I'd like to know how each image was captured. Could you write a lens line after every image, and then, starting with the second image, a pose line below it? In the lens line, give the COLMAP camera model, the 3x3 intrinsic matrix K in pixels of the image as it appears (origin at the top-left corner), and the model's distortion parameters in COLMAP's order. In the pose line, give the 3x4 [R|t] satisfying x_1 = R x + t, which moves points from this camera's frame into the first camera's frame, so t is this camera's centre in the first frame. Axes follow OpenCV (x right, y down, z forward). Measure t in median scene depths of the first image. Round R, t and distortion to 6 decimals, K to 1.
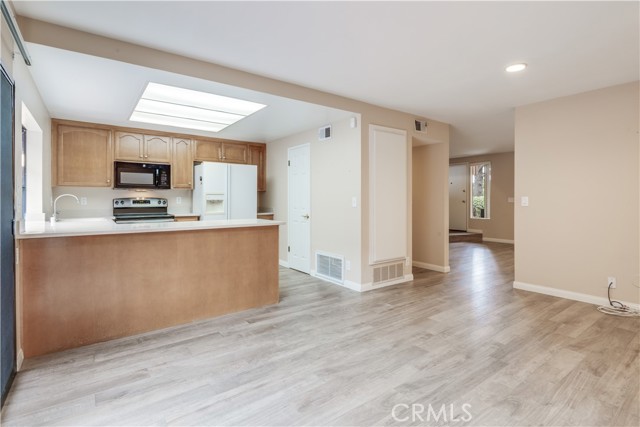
lens RADIAL K [[320.3, 0, 314.8], [0, 320.3, 199.0], [0, 0, 1]] dist [0.007310, -0.009513]
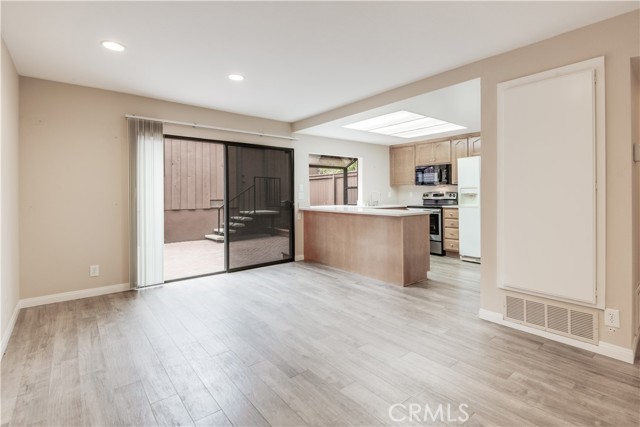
lens RADIAL K [[306.0, 0, 318.6], [0, 306.0, 189.1], [0, 0, 1]] dist [-0.002694, -0.002915]
pose [[0.043881, -0.015753, -0.998913, 1.186274], [0.003847, 0.999871, -0.015600, 0.004011], [0.999029, -0.003158, 0.043936, 0.846239]]
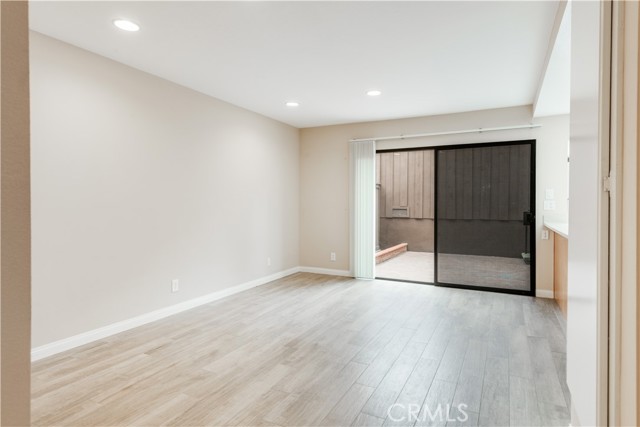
lens RADIAL K [[354.6, 0, 316.4], [0, 354.6, 202.4], [0, 0, 1]] dist [0.007149, 0.000567]
pose [[-0.895030, -0.002669, -0.445998, 0.862450], [-0.002757, 0.999996, -0.000452, 0.005455], [0.445997, 0.000825, -0.895034, 1.767316]]
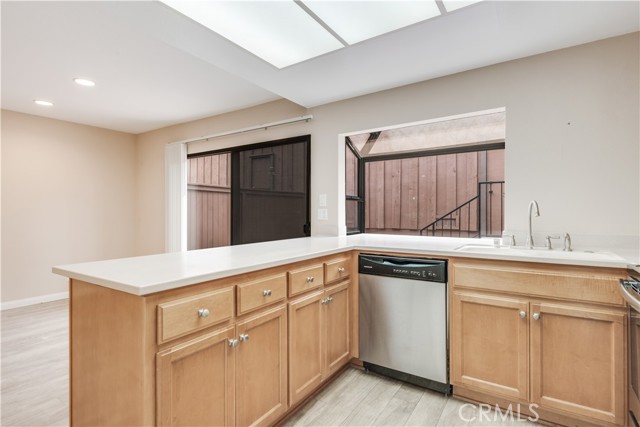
lens RADIAL K [[320.3, 0, 319.4], [0, 320.3, 213.2], [0, 0, 1]] dist [0.007310, -0.009513]
pose [[-0.929774, 0.009150, -0.368018, -0.326489], [0.008251, 0.999958, 0.004015, 0.005786], [0.368039, 0.000697, -0.929810, 1.896652]]
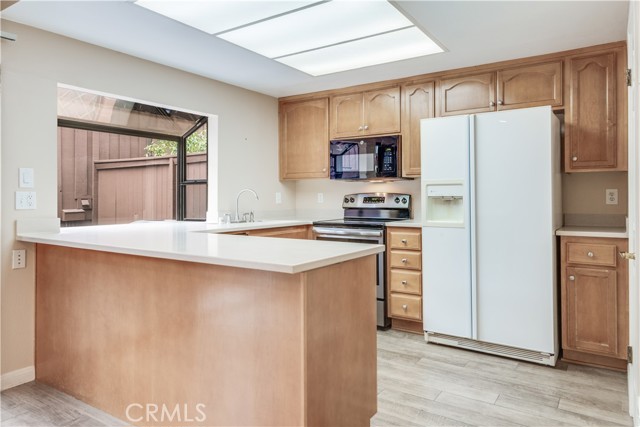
lens RADIAL K [[430.8, 0, 330.5], [0, 430.8, 193.1], [0, 0, 1]] dist [0.026337, -0.006215]
pose [[0.365710, -0.008756, -0.930688, 0.404567], [0.000078, 0.999956, -0.009377, 0.007948], [0.930729, 0.003356, 0.365694, 1.096312]]
